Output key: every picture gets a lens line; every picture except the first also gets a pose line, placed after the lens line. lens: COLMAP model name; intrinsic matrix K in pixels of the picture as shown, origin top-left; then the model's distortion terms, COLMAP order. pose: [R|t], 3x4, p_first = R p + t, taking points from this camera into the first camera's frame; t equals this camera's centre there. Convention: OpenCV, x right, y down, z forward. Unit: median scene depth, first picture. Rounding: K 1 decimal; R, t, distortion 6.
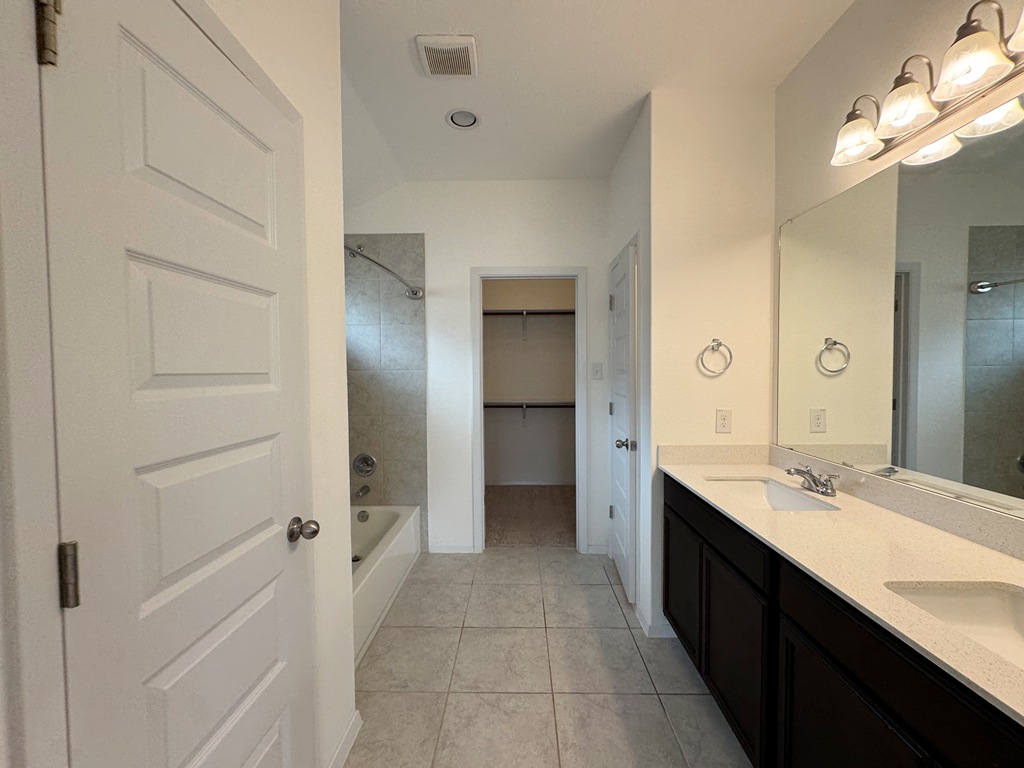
lens RADIAL K [[411.0, 0, 510.5], [0, 411.0, 385.2], [0, 0, 1]] dist [-0.004544, 0.001376]
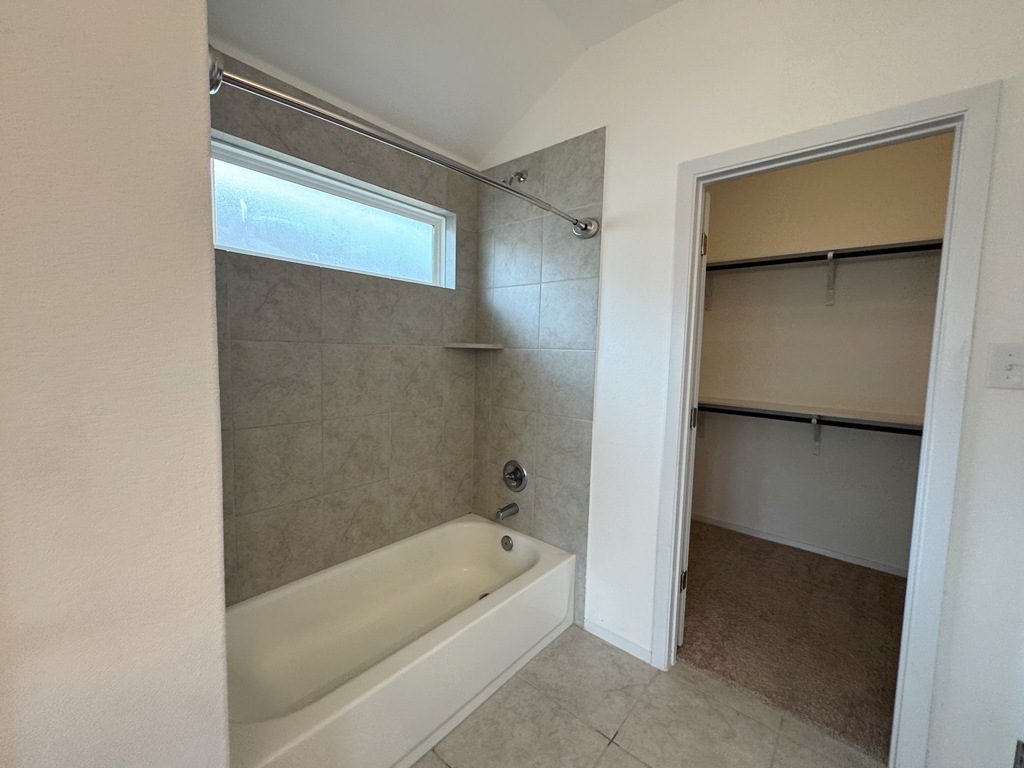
lens RADIAL K [[411.0, 0, 512.9], [0, 411.0, 383.2], [0, 0, 1]] dist [-0.004544, 0.001376]
pose [[0.771580, 0.079435, -0.631153, 0.098352], [-0.056665, 0.996811, 0.056183, -0.014302], [0.633603, -0.007586, 0.773621, 0.429989]]
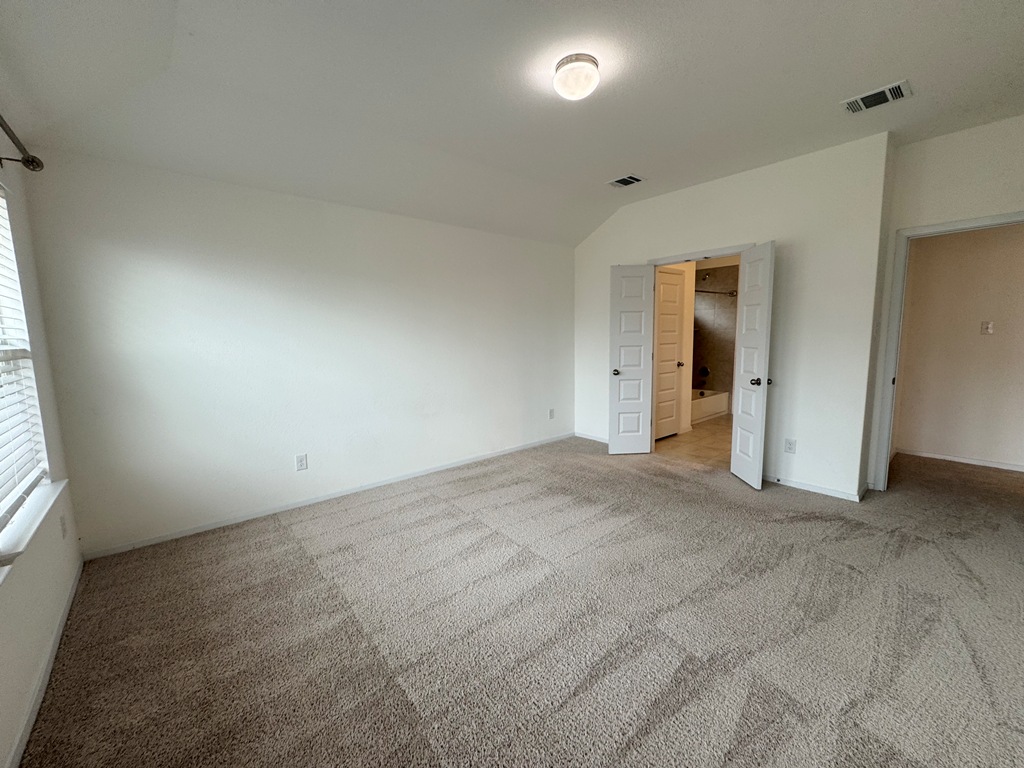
lens RADIAL K [[411.0, 0, 511.5], [0, 411.0, 383.7], [0, 0, 1]] dist [-0.004544, 0.001376]
pose [[0.666626, 0.087122, -0.740283, 0.624950], [-0.017518, 0.994703, 0.101288, 0.048244], [0.745187, -0.054553, 0.664621, -1.311859]]
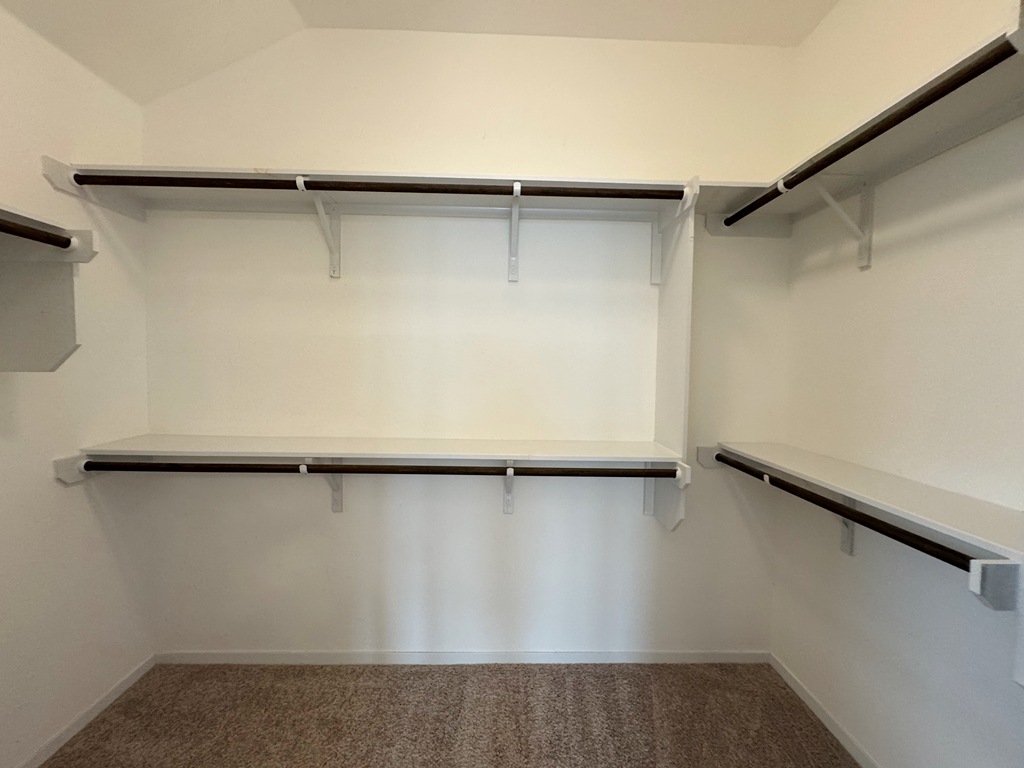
lens RADIAL K [[411.0, 0, 508.1], [0, 411.0, 379.8], [0, 0, 1]] dist [-0.004544, 0.001376]
pose [[0.998322, 0.020568, 0.054127, 0.018689], [-0.020895, 0.999767, 0.005474, -0.036694], [-0.054002, -0.006596, 0.998519, 0.982506]]
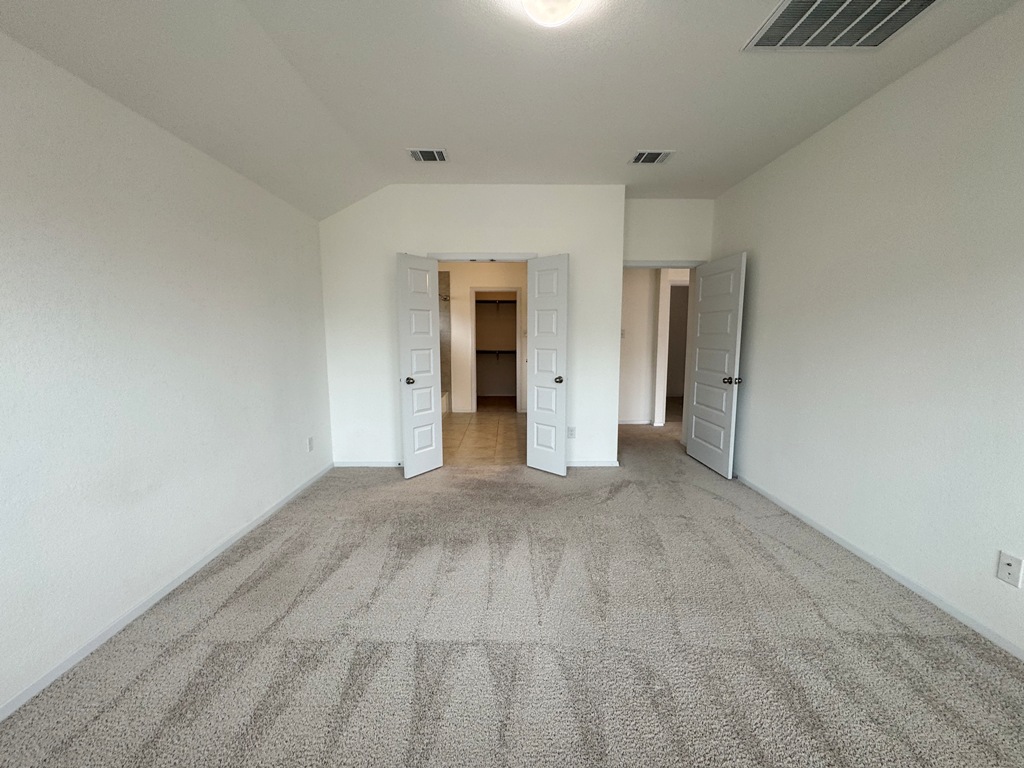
lens RADIAL K [[411.0, 0, 511.9], [0, 411.0, 384.5], [0, 0, 1]] dist [-0.004544, 0.001376]
pose [[0.999476, 0.003209, 0.032195, 0.061987], [-0.005995, 0.996207, 0.086810, 0.051535], [-0.031794, -0.086957, 0.995705, -1.299656]]
